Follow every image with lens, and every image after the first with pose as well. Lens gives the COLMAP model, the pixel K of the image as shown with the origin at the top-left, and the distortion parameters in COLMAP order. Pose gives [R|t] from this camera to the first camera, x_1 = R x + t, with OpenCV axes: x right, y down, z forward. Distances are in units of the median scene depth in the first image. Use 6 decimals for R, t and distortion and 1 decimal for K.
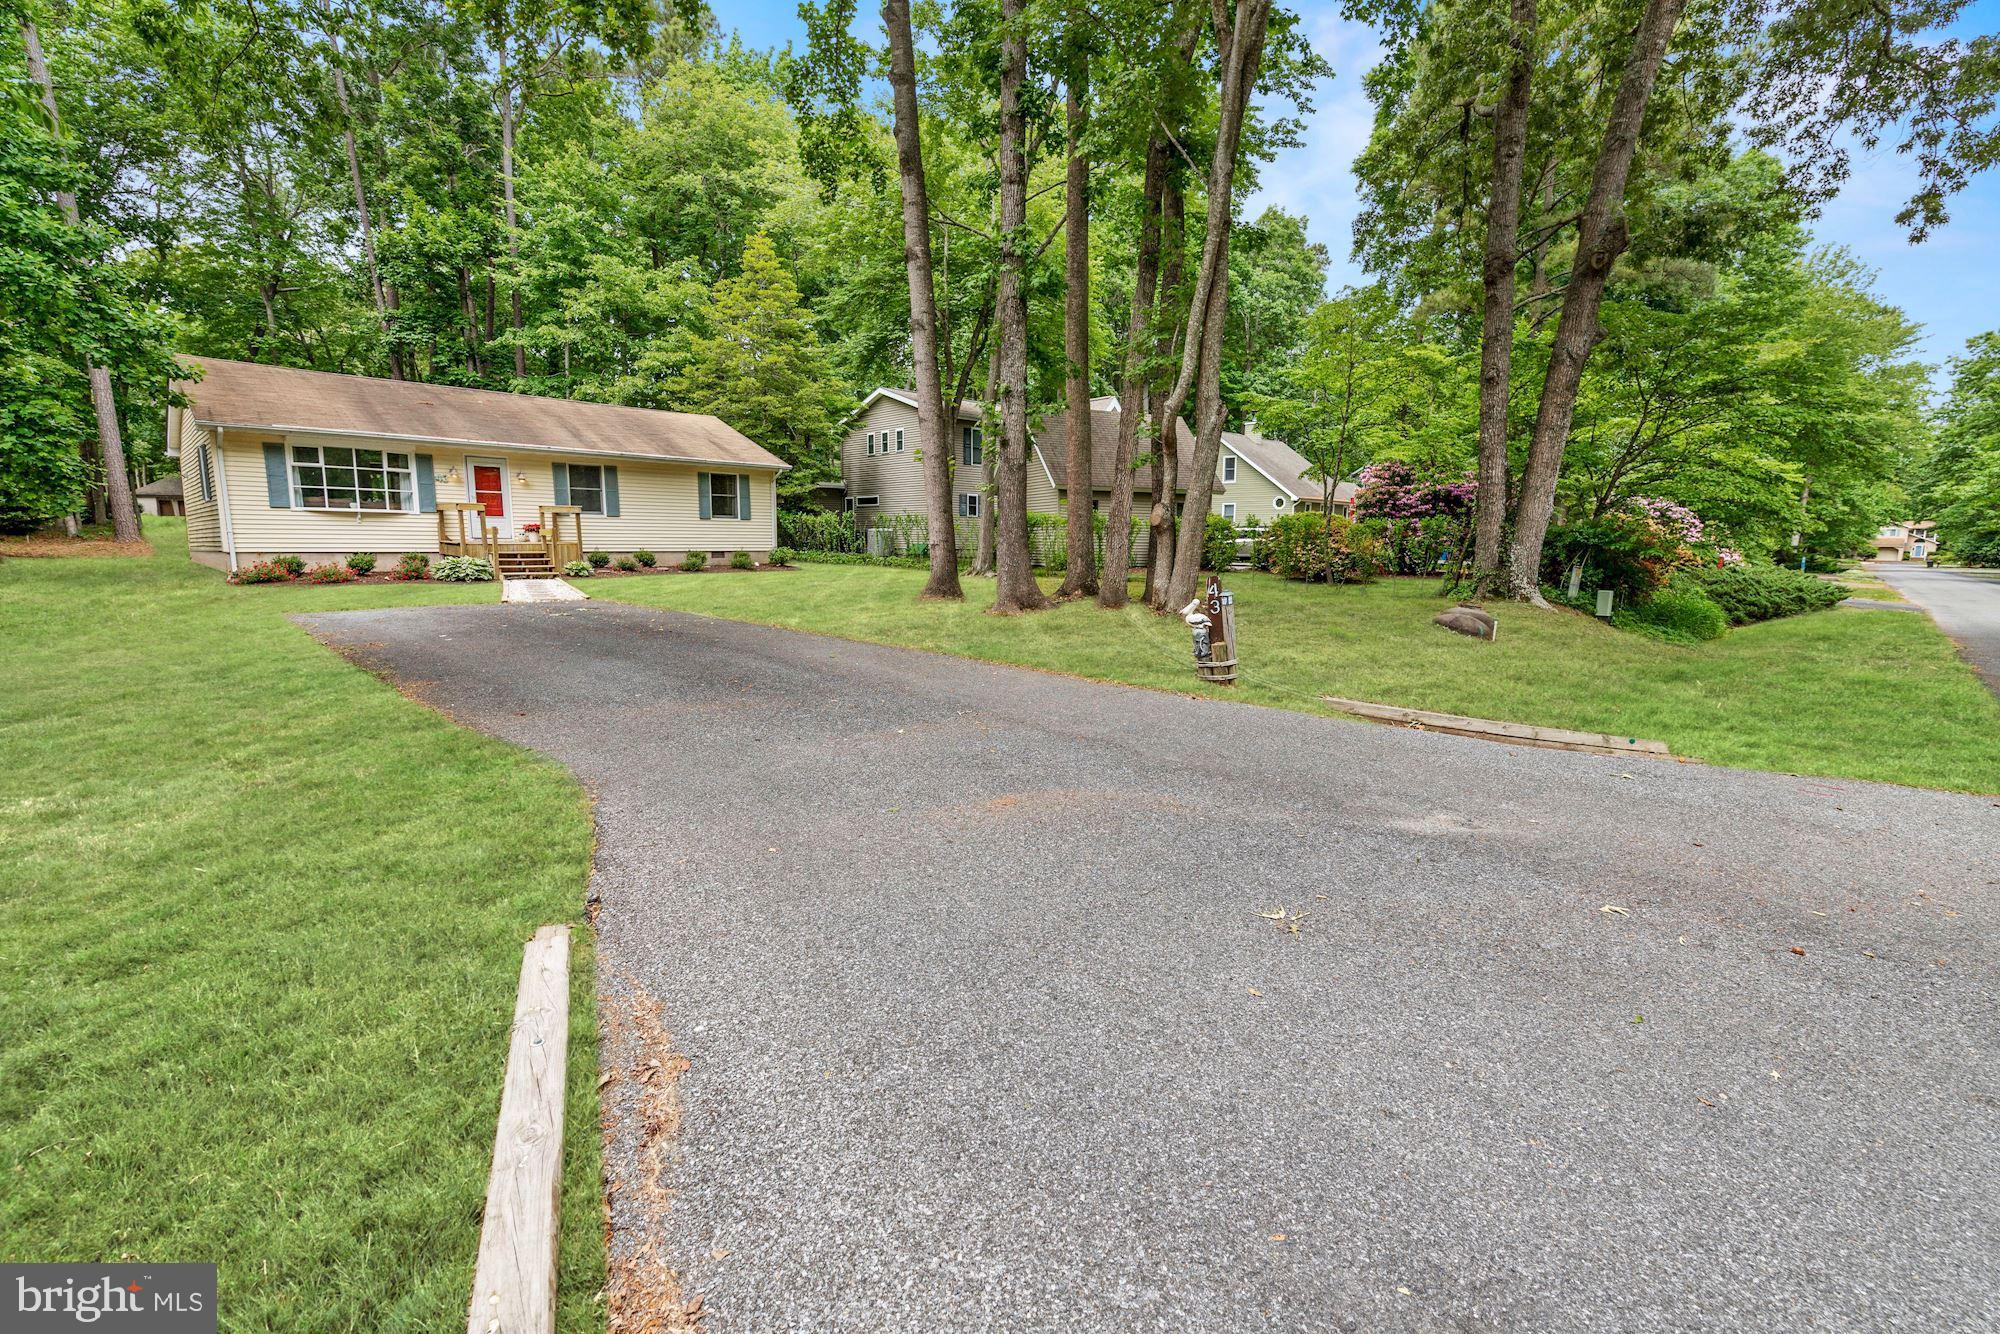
lens RADIAL K [[890.4, 0, 1010.2], [0, 890.4, 666.0], [0, 0, 1]] dist [-0.003459, -0.005167]
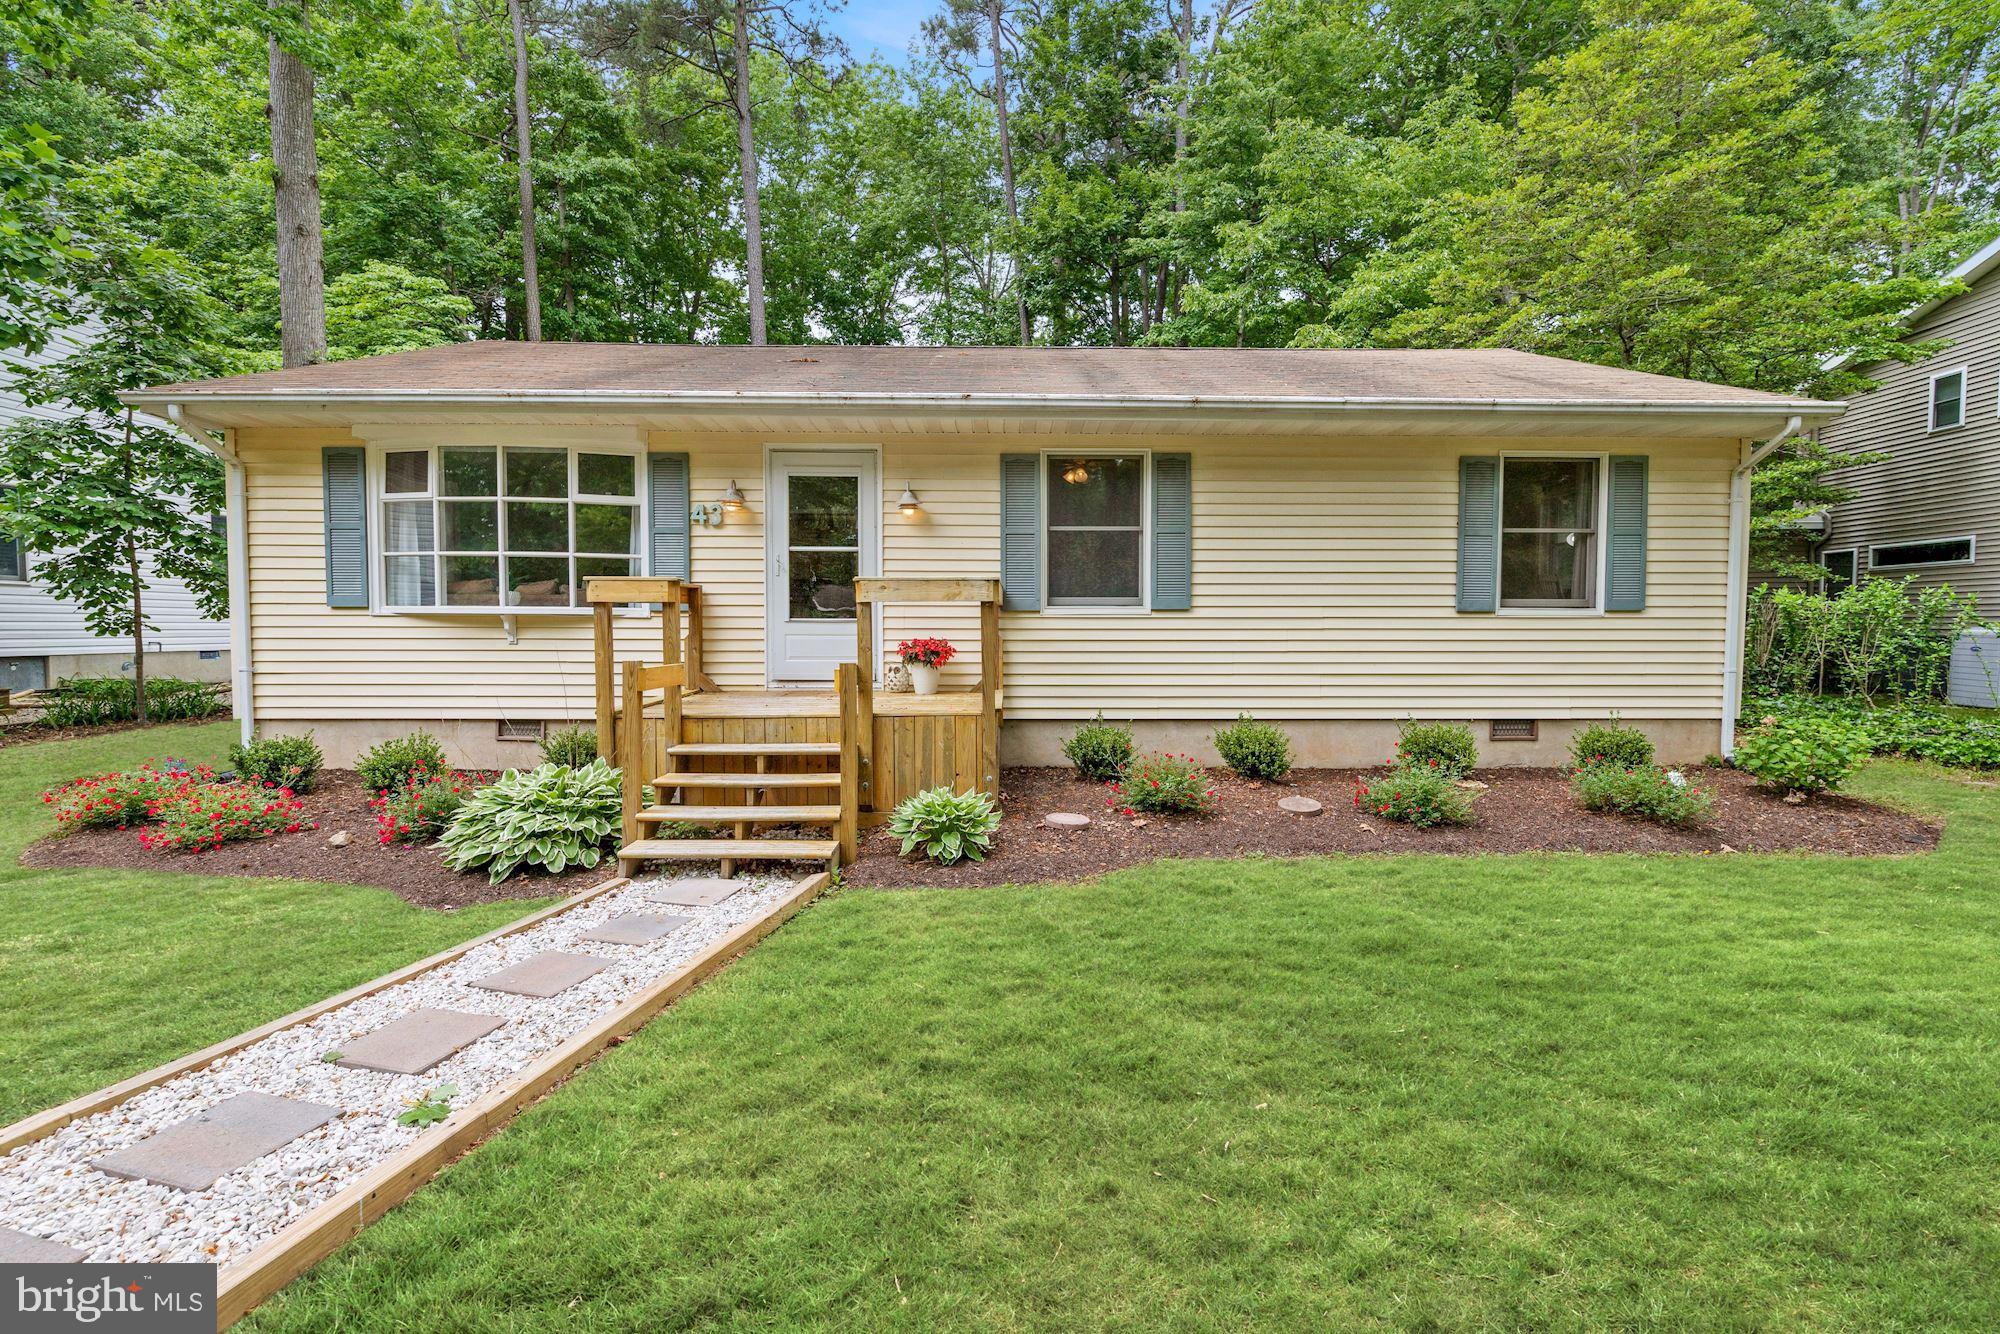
lens RADIAL K [[890.4, 0, 1013.5], [0, 890.4, 672.2], [0, 0, 1]] dist [-0.003459, -0.005167]
pose [[0.714252, 0.024330, -0.699466, -0.270408], [-0.092038, 0.993982, -0.059410, -0.125507], [0.693811, 0.106811, 0.712192, 0.754803]]
